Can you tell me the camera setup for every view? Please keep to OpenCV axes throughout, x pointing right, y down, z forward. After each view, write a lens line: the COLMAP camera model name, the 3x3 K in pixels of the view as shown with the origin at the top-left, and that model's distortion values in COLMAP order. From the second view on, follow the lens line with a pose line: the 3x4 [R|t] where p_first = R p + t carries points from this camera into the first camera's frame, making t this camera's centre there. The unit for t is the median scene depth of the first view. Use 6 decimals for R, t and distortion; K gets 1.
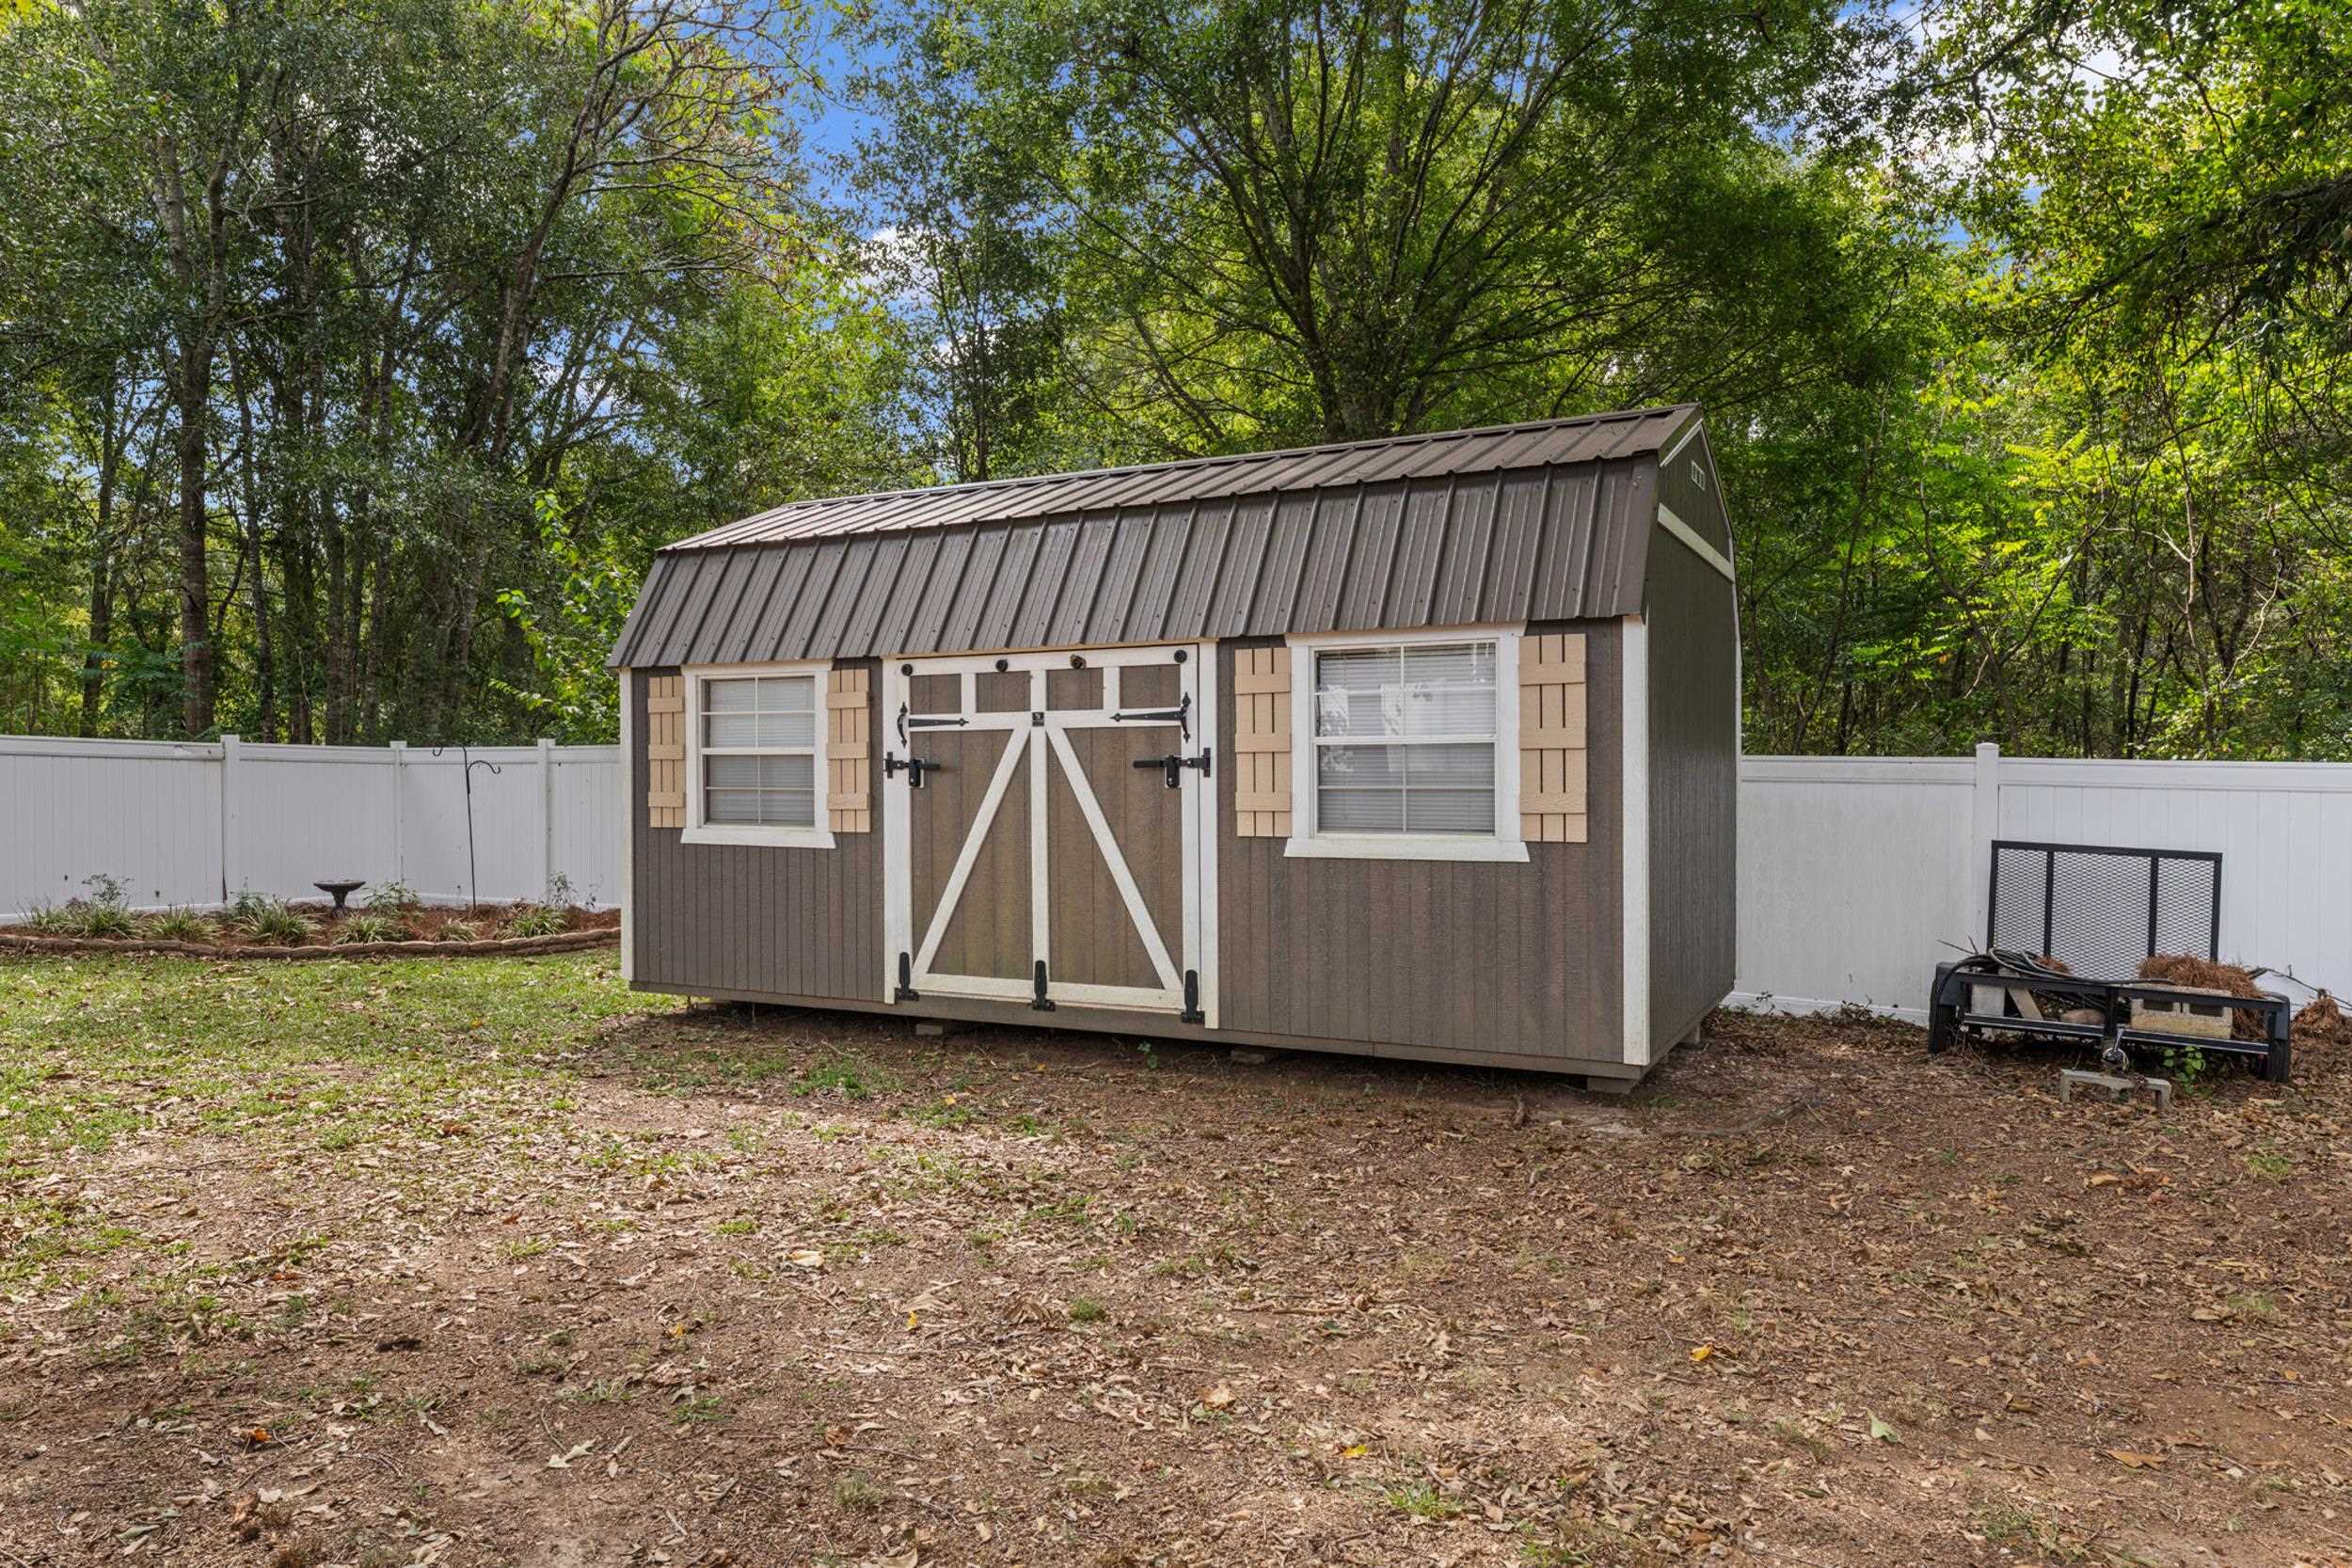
lens RADIAL K [[1474.3, 0, 1179.9], [0, 1474.3, 789.2], [0, 0, 1]] dist [0.026821, 0.000141]
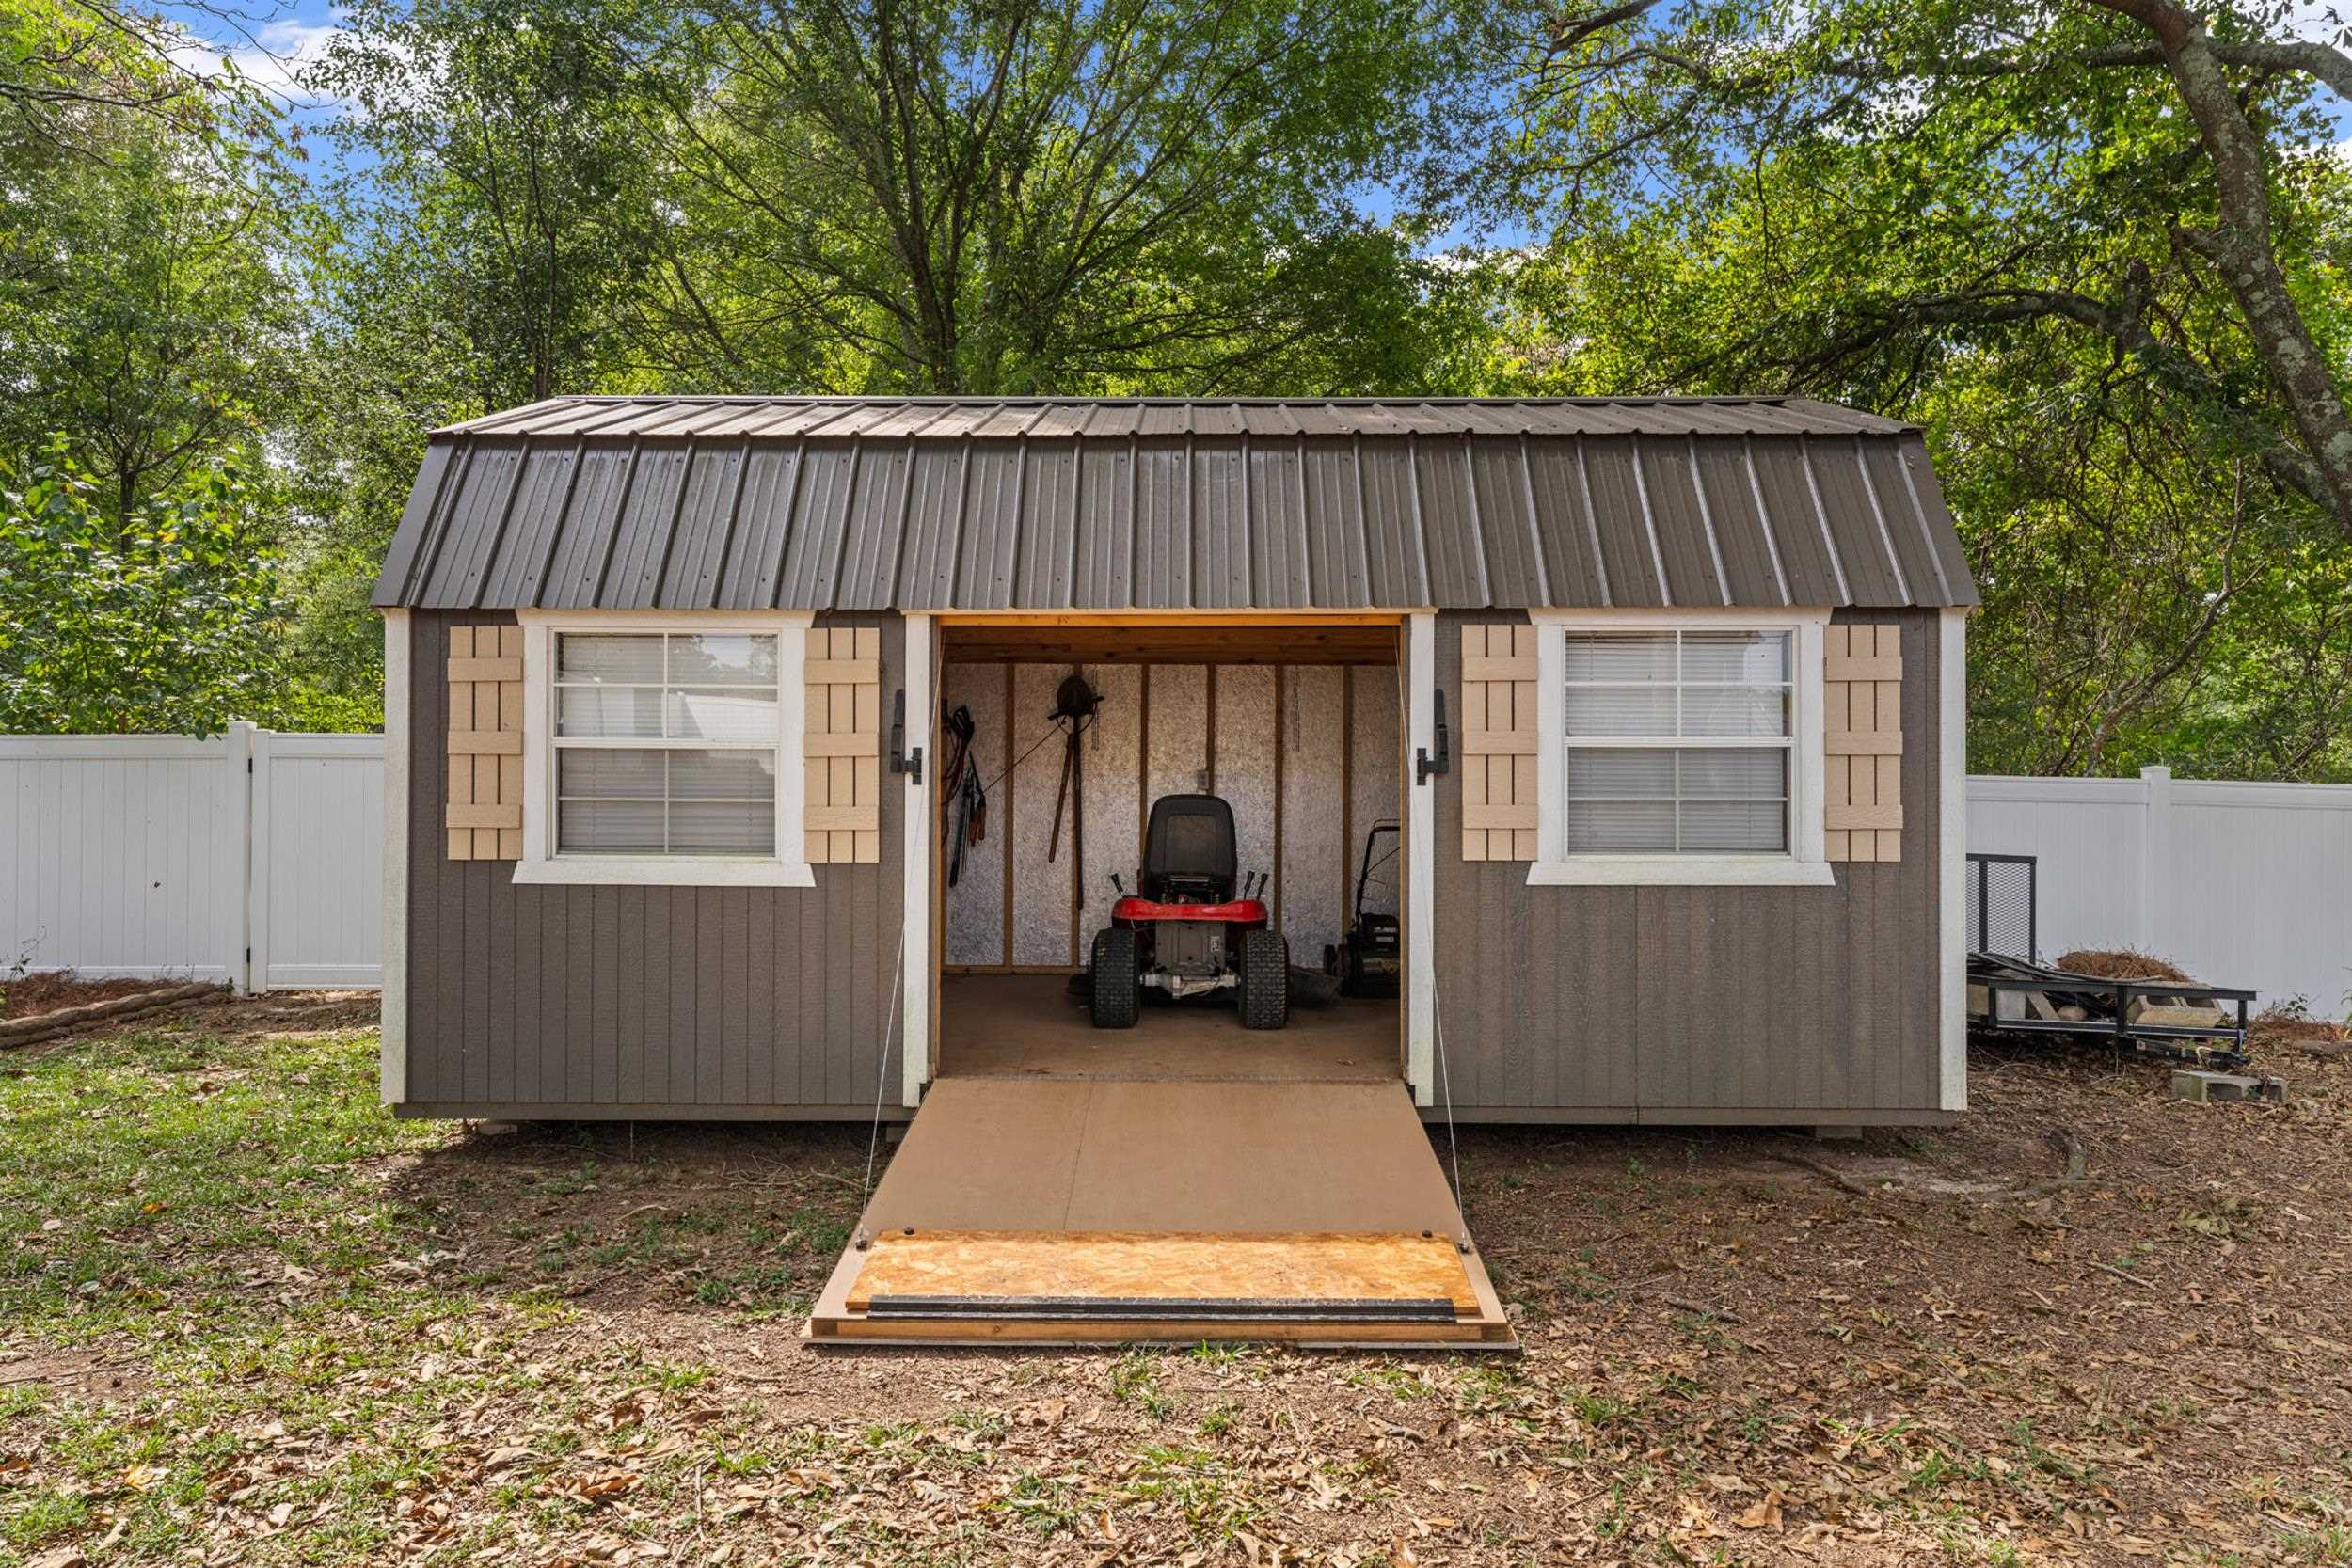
lens RADIAL K [[1397.7, 0, 1175.1], [0, 1397.7, 780.8], [0, 0, 1]] dist [0.008380, 0.001524]
pose [[0.894789, 0.006069, 0.446448, -0.397105], [-0.000507, 0.999921, -0.012577, -0.001144], [-0.446489, 0.011027, 0.894721, 0.365483]]
